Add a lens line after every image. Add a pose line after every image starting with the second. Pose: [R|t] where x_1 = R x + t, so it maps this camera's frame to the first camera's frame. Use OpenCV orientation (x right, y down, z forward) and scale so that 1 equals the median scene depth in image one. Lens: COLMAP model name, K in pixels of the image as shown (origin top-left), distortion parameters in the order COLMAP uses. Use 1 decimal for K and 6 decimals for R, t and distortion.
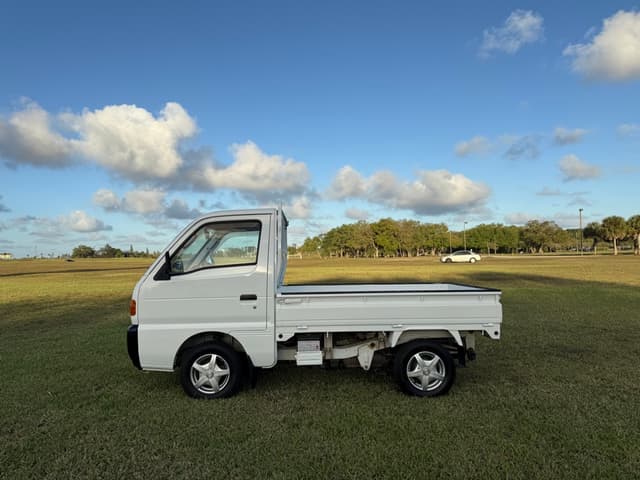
lens RADIAL K [[440.9, 0, 320.0], [0, 440.9, 240.0], [0, 0, 1]] dist [0.082191, -0.130797]
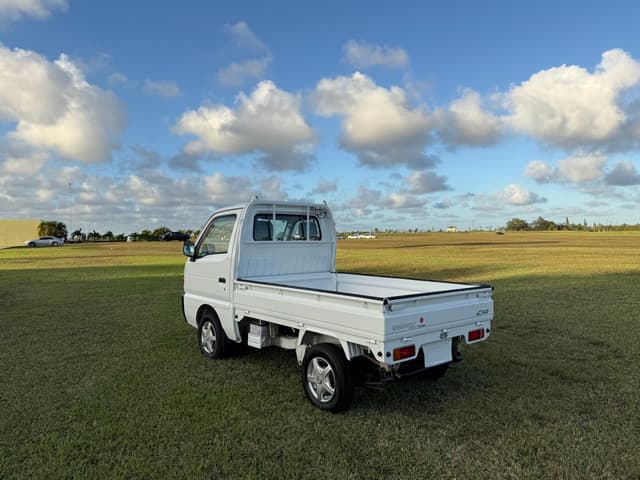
lens RADIAL K [[450.8, 0, 318.7], [0, 450.8, 239.5], [0, 0, 1]] dist [0.019383, -0.023135]
pose [[0.626830, 0.016273, -0.778986, 0.939773], [0.029707, 0.998556, 0.044764, -0.025930], [0.778590, -0.051201, 0.625441, 0.448871]]
